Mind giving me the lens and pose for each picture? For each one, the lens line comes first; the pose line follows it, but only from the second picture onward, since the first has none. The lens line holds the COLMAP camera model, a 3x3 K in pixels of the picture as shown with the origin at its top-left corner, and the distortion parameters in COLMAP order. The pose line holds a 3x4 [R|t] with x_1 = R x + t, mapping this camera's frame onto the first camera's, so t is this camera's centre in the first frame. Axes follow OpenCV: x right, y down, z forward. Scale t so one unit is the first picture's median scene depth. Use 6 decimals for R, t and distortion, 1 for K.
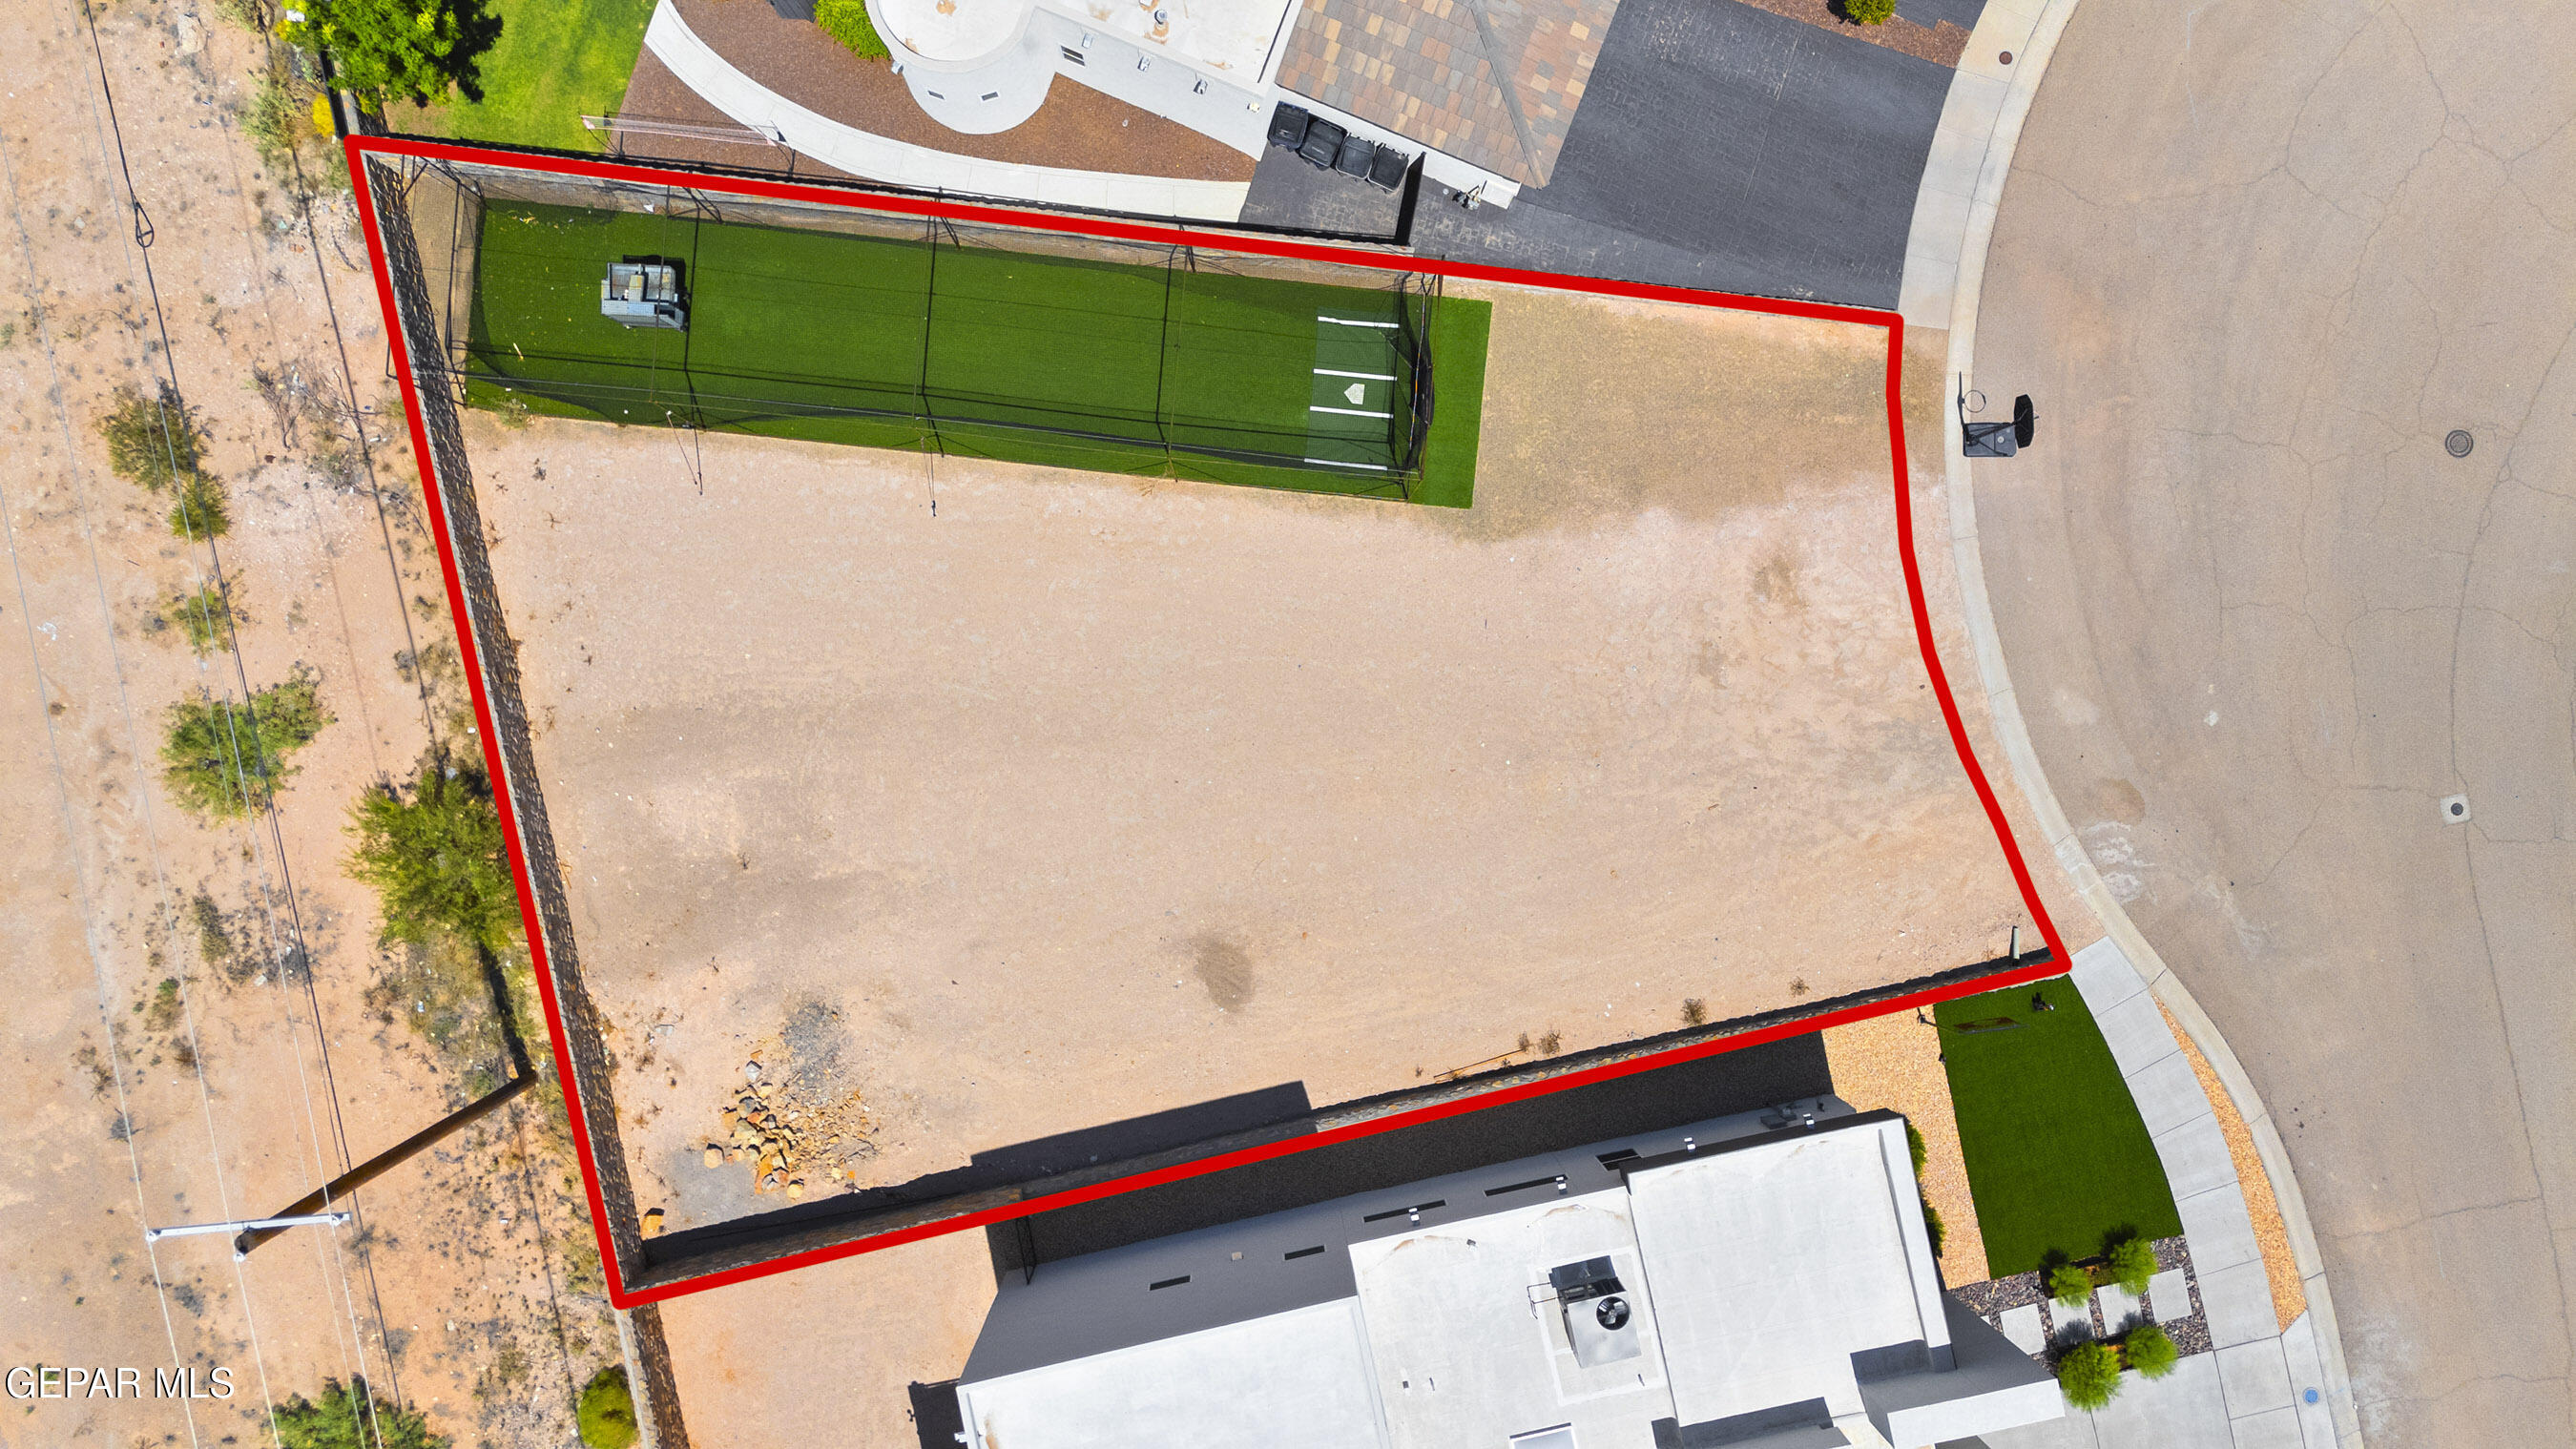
lens RADIAL K [[1888.2, 0, 1288.0], [0, 1888.2, 724.5], [0, 0, 1]] dist [0.047997, -0.011366]
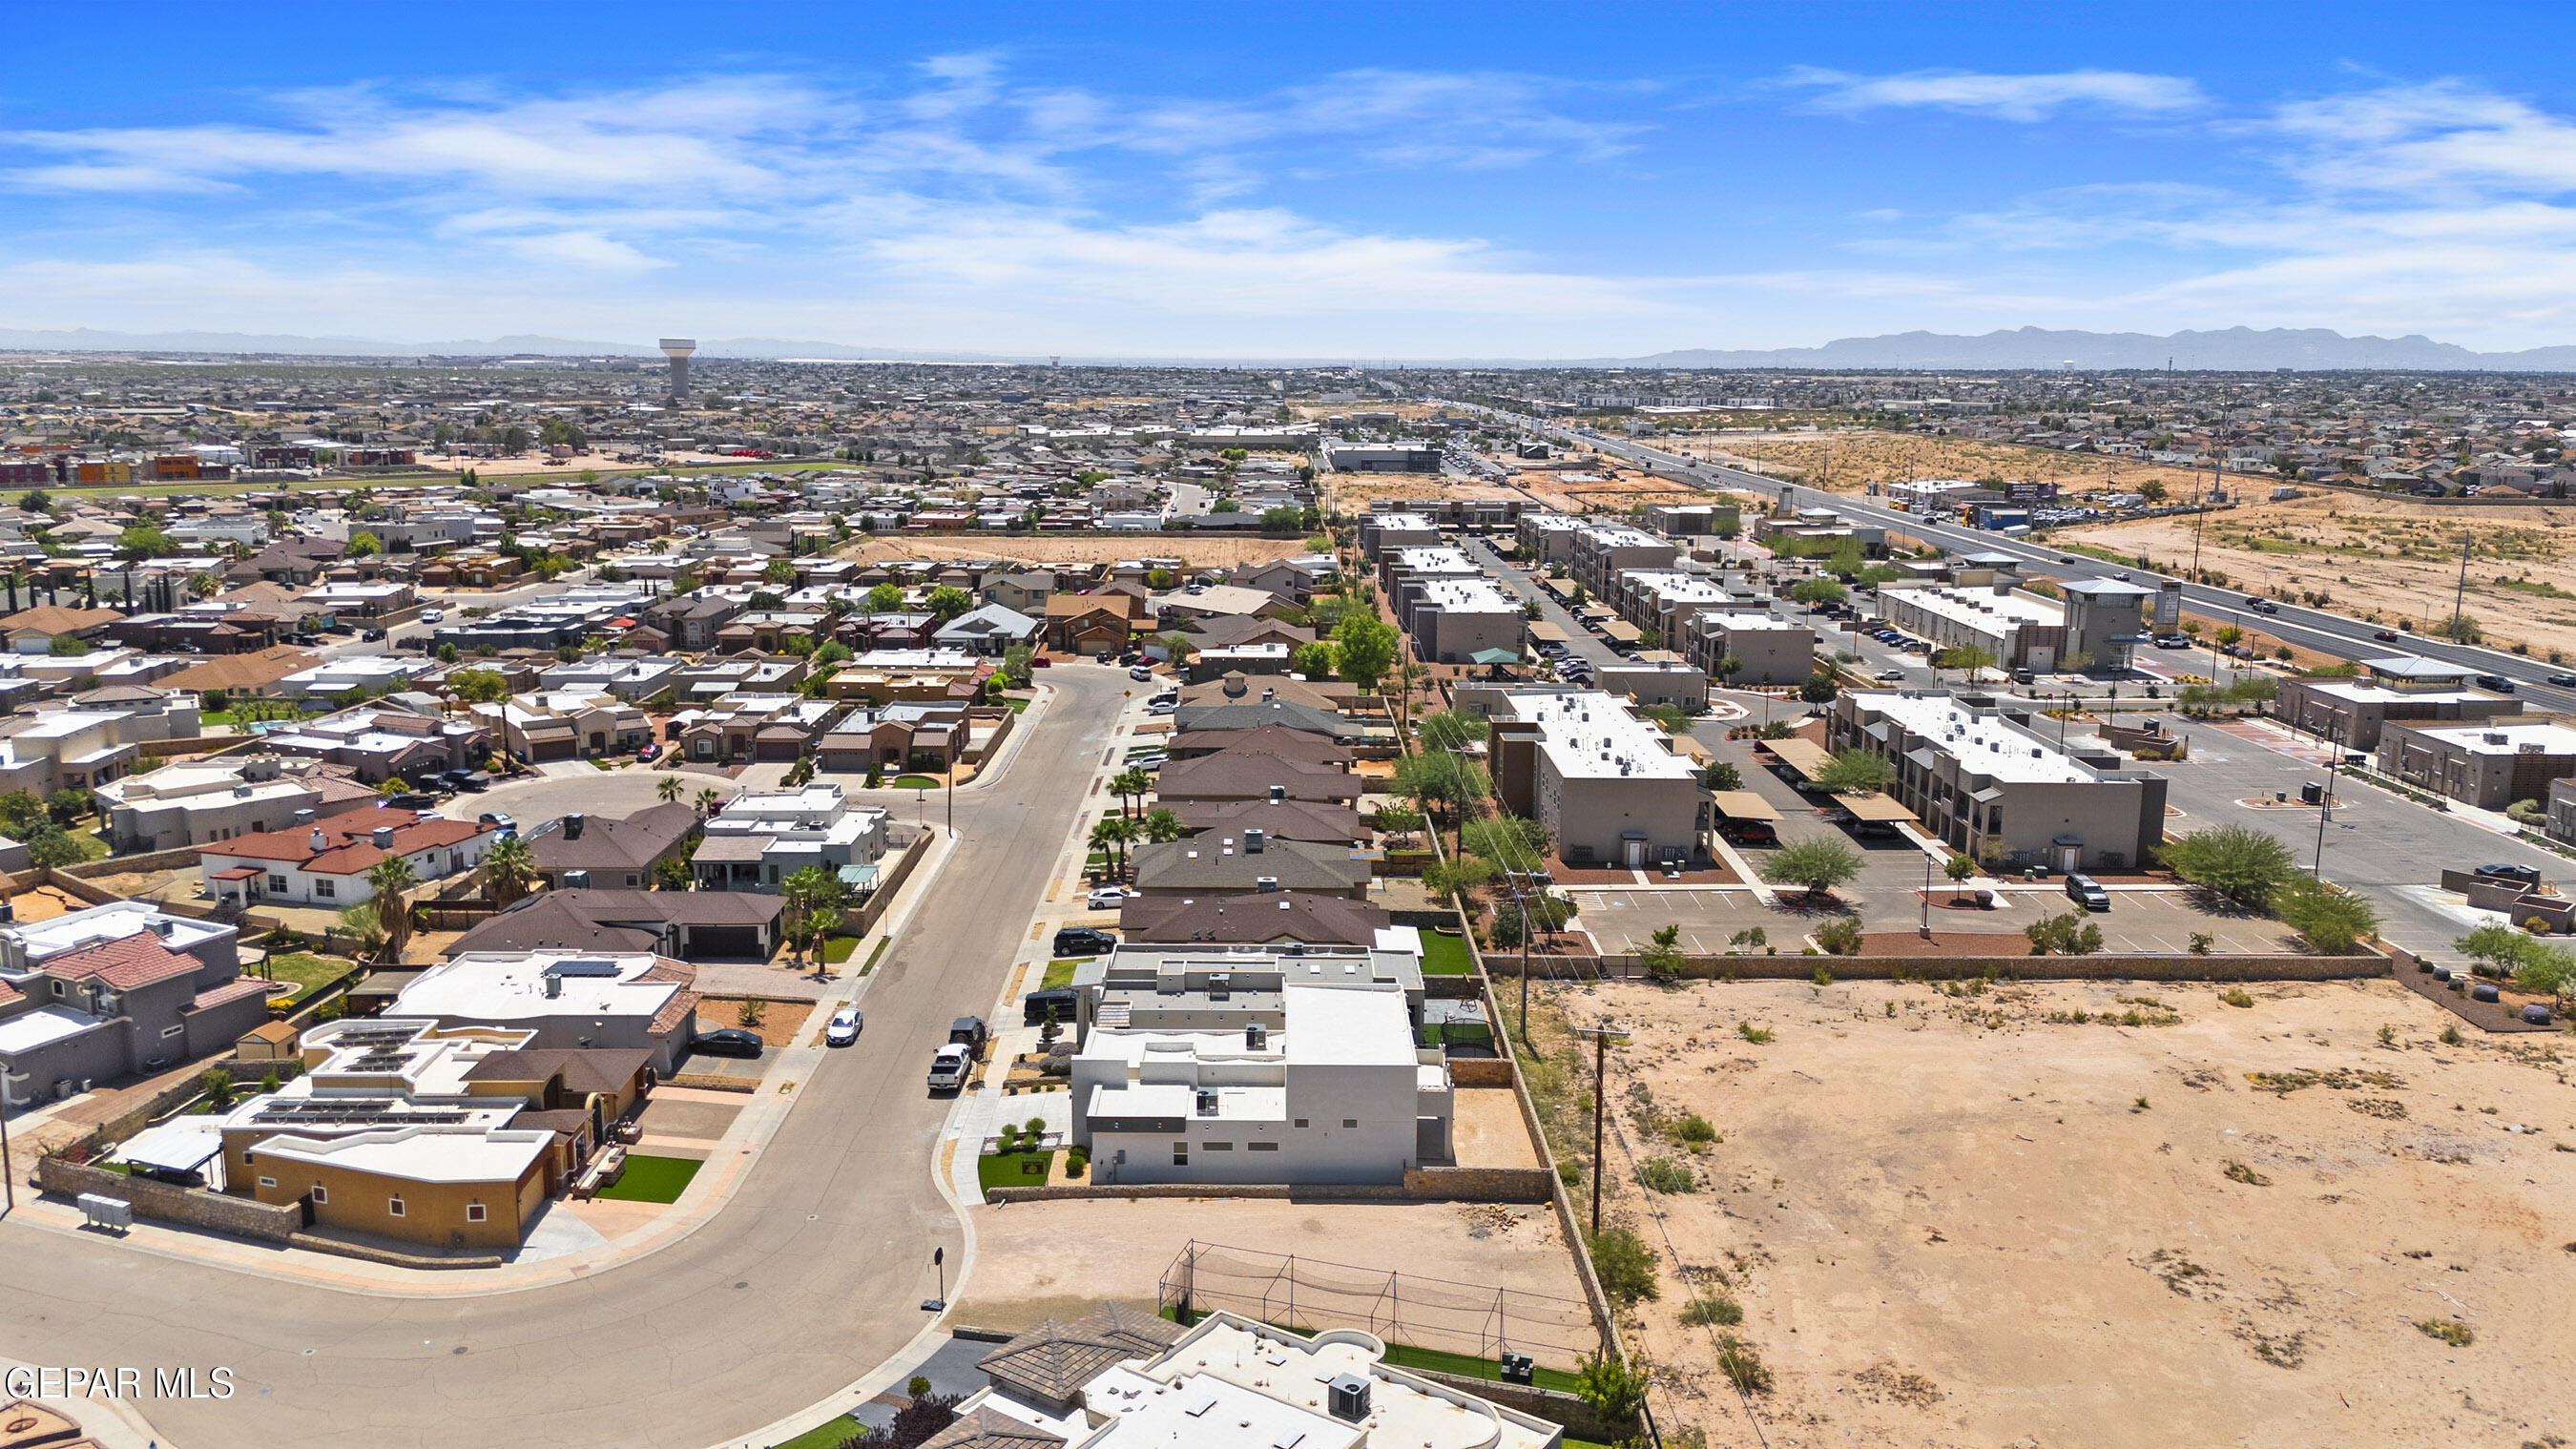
lens RADIAL K [[1888.2, 0, 1288.0], [0, 1888.2, 724.5], [0, 0, 1]] dist [0.047997, -0.011366]
pose [[-0.978970, -0.067024, 0.192679, -0.438357], [0.202040, -0.187810, 0.961201, -2.145026], [-0.028236, 0.979916, 0.197402, -0.131195]]
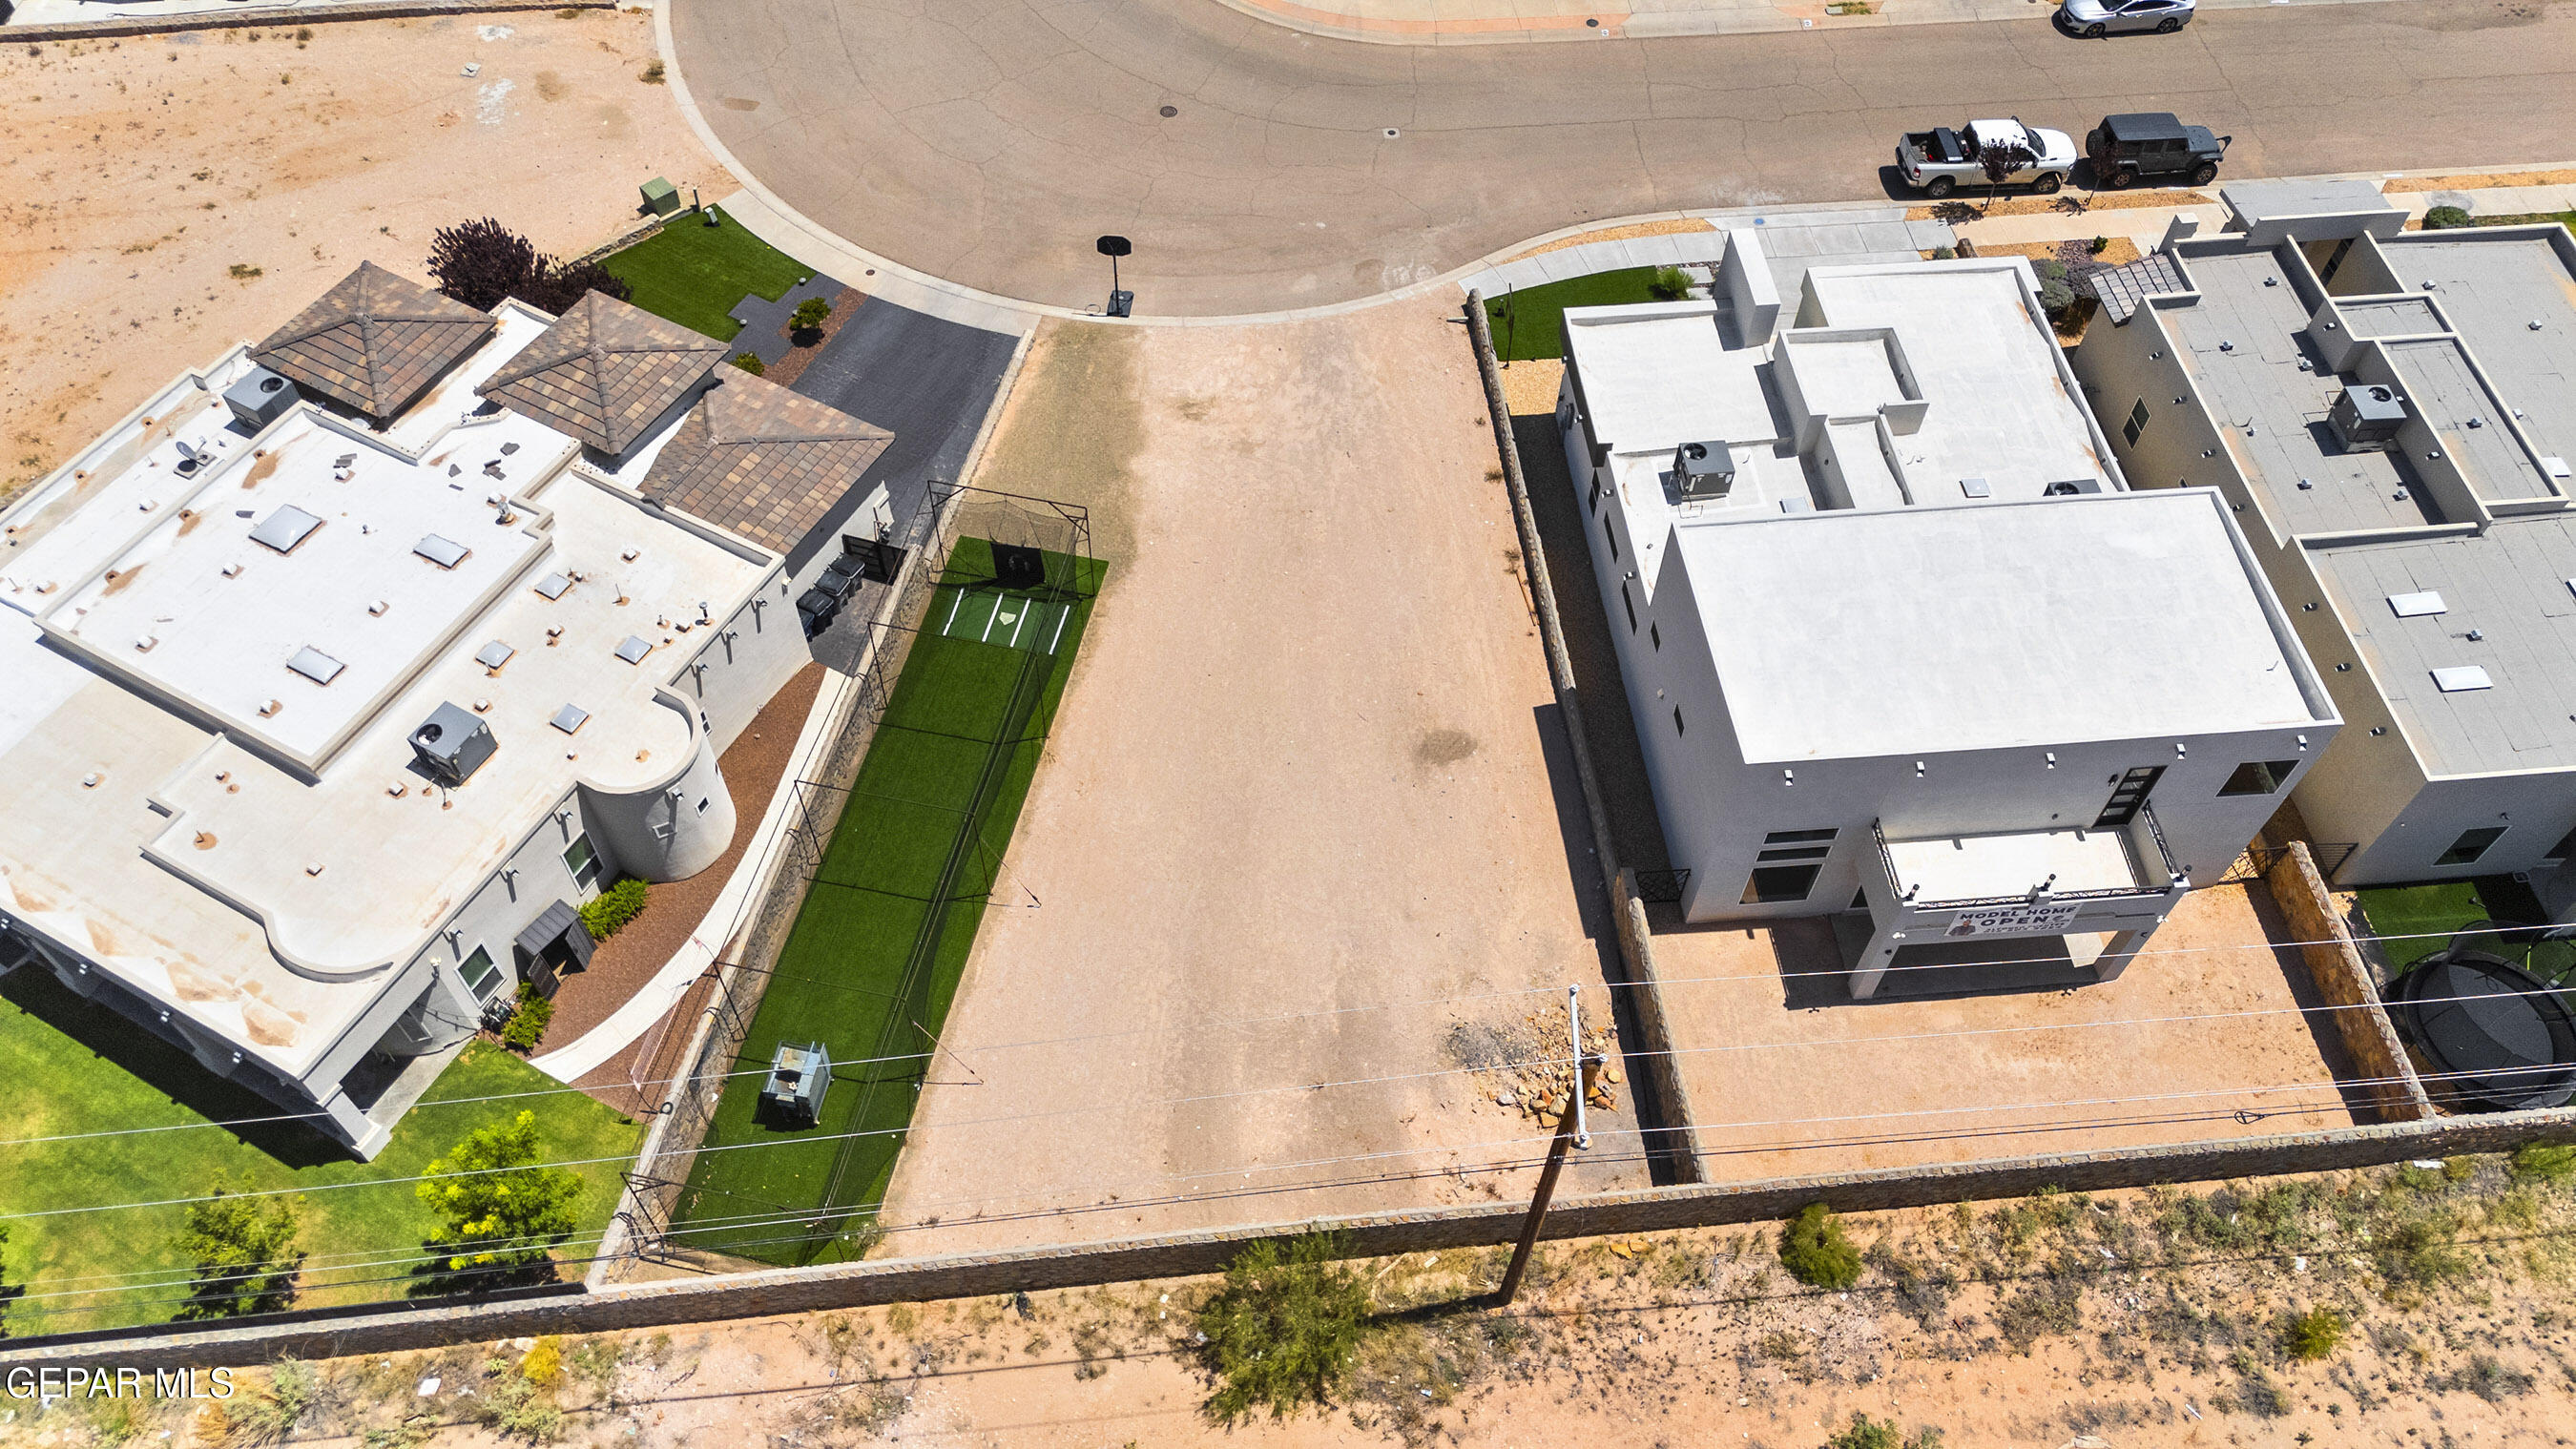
lens RADIAL K [[1881.0, 0, 1285.7], [0, 1881.0, 730.7], [0, 0, 1]] dist [0.063703, -0.048890]
pose [[0.110749, -0.814127, 0.570027, -0.748321], [0.993712, 0.100196, -0.049962, 0.088547], [-0.016439, 0.571977, 0.820105, -0.022352]]
